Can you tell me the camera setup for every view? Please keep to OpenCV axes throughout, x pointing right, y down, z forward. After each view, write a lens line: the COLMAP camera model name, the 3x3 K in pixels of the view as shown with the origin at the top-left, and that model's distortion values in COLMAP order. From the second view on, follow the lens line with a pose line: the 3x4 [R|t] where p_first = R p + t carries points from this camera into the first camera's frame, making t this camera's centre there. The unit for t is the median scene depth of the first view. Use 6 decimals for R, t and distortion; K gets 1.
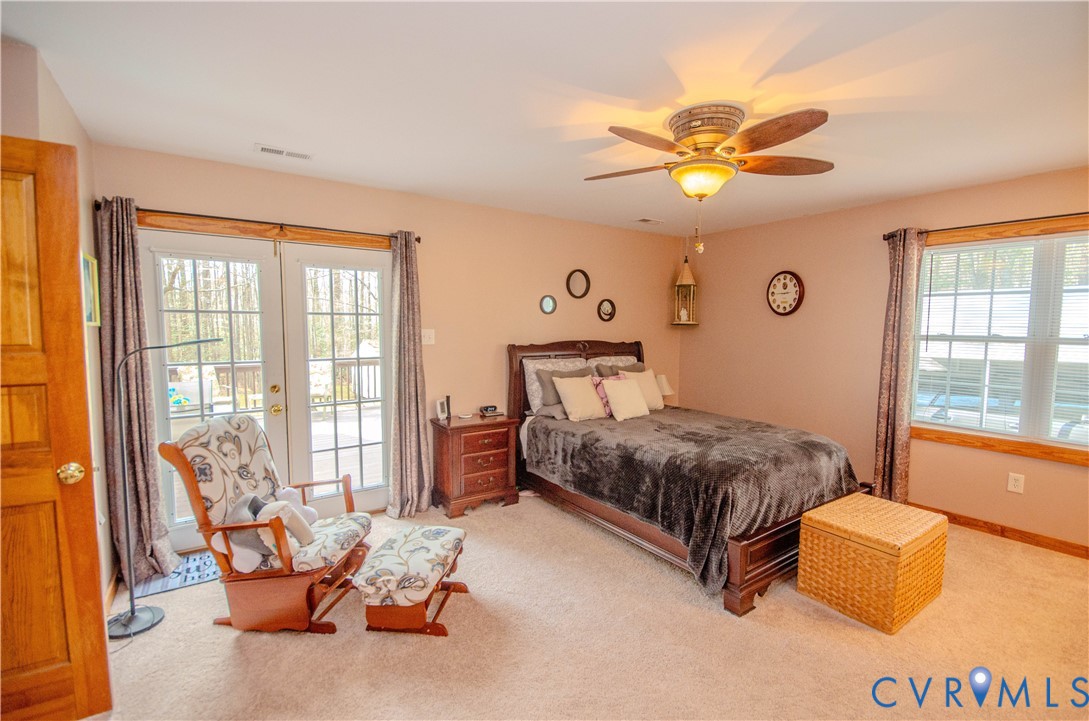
lens RADIAL K [[475.4, 0, 576.6], [0, 475.4, 363.5], [0, 0, 1]] dist [-0.002679, -0.000331]
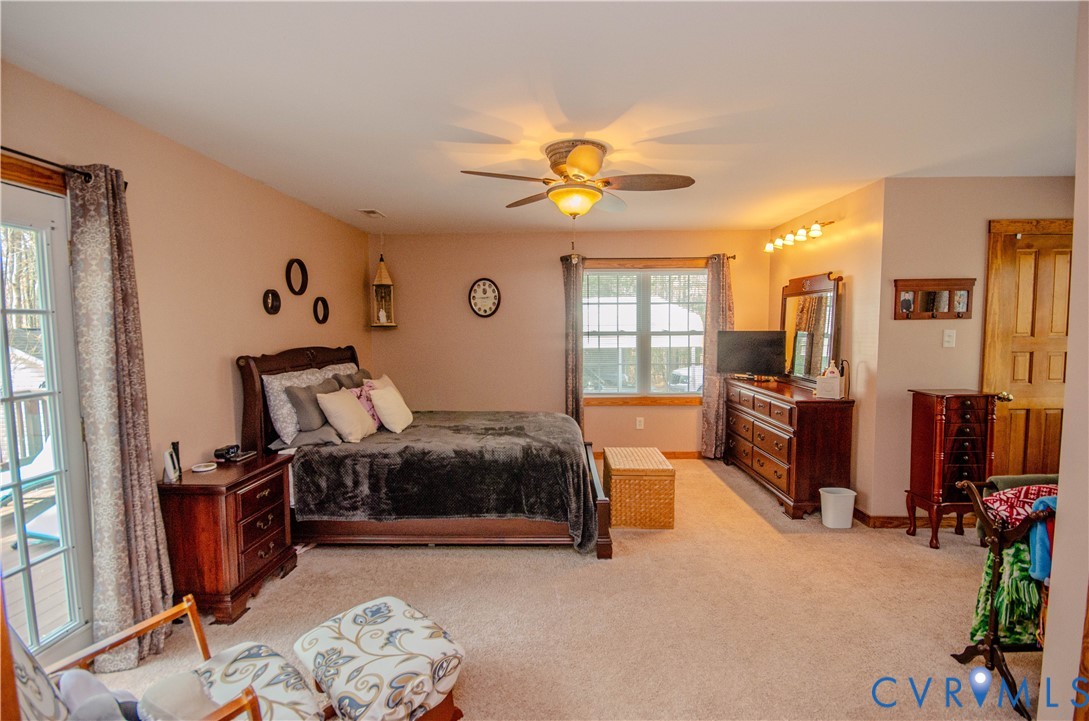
lens RADIAL K [[477.9, 0, 548.0], [0, 477.9, 363.0], [0, 0, 1]] dist [-0.000166, -0.000690]
pose [[0.616767, -0.069987, 0.784028, -0.456141], [0.072785, 0.996843, 0.031727, -0.021061], [-0.783773, 0.037497, 0.619914, 0.213270]]
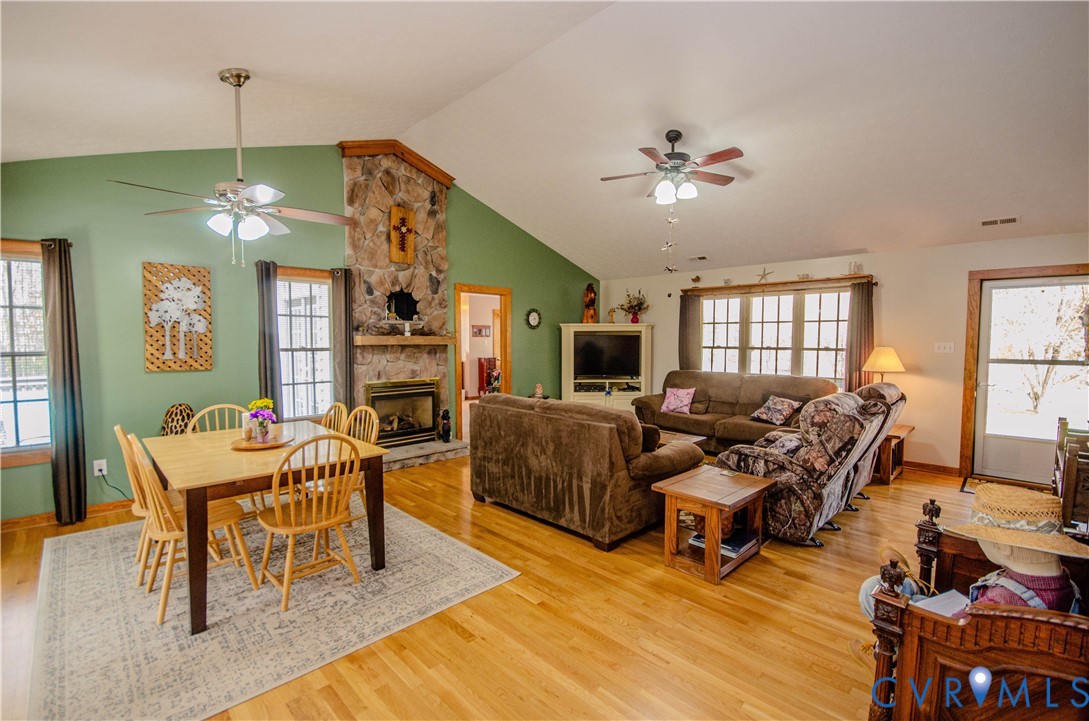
lens RADIAL K [[477.9, 0, 548.0], [0, 477.9, 363.0], [0, 0, 1]] dist [-0.000166, -0.000690]
pose [[-0.130695, -0.056914, 0.989788, -2.374694], [0.073945, 0.995011, 0.066979, -0.029271], [-0.988661, 0.081944, -0.125835, 0.179017]]
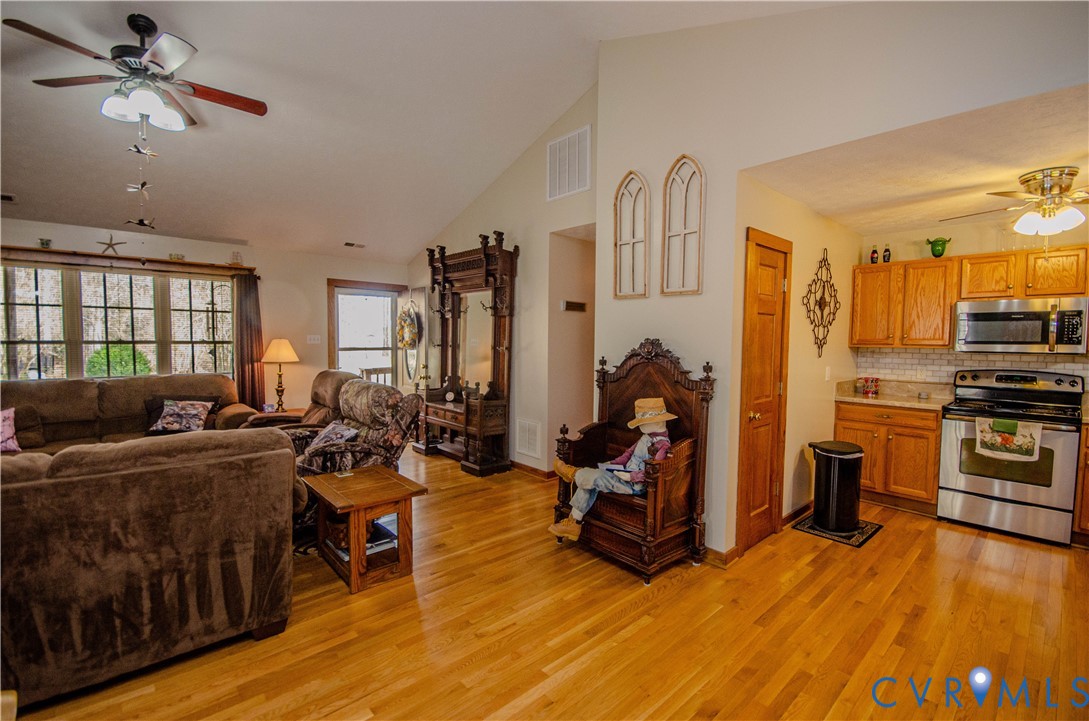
lens RADIAL K [[477.9, 0, 548.0], [0, 477.9, 363.0], [0, 0, 1]] dist [-0.000166, -0.000690]
pose [[-0.995911, -0.010557, -0.089716, -1.828689], [-0.022253, 0.991213, 0.130386, -0.048265], [0.087551, 0.131850, -0.987396, 0.577355]]
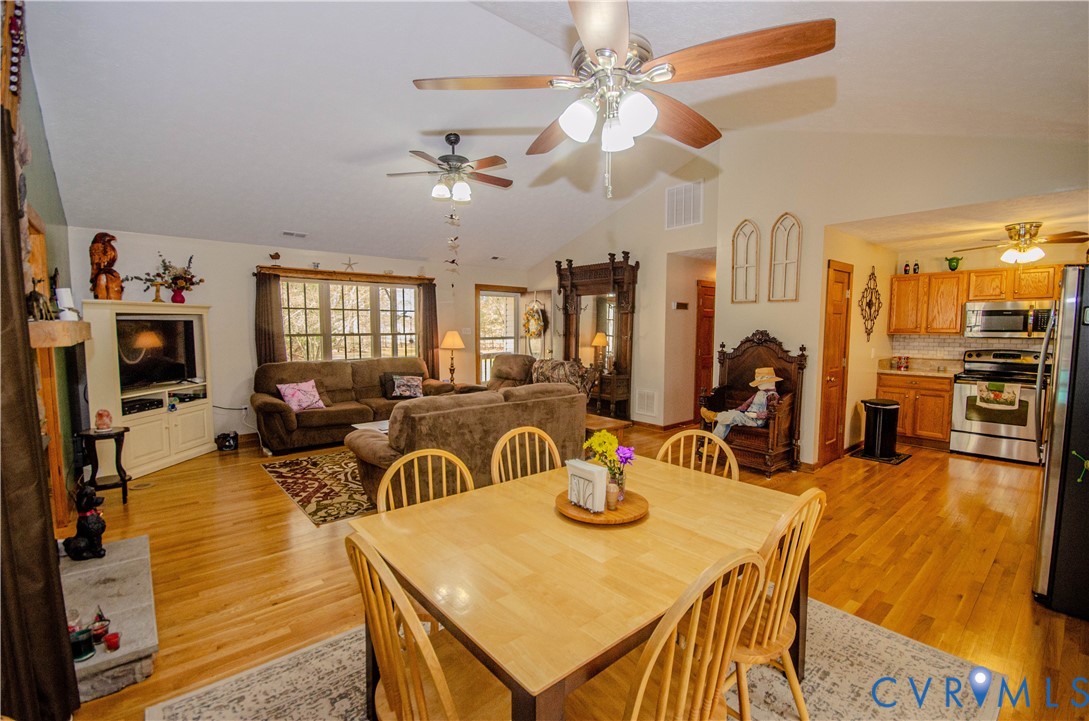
lens RADIAL K [[477.9, 0, 548.0], [0, 477.9, 363.0], [0, 0, 1]] dist [-0.000166, -0.000690]
pose [[-0.998034, -0.002990, -0.062600, -1.409522], [-0.012698, 0.987791, 0.155269, -0.092910], [0.061371, 0.155759, -0.985887, 1.032426]]
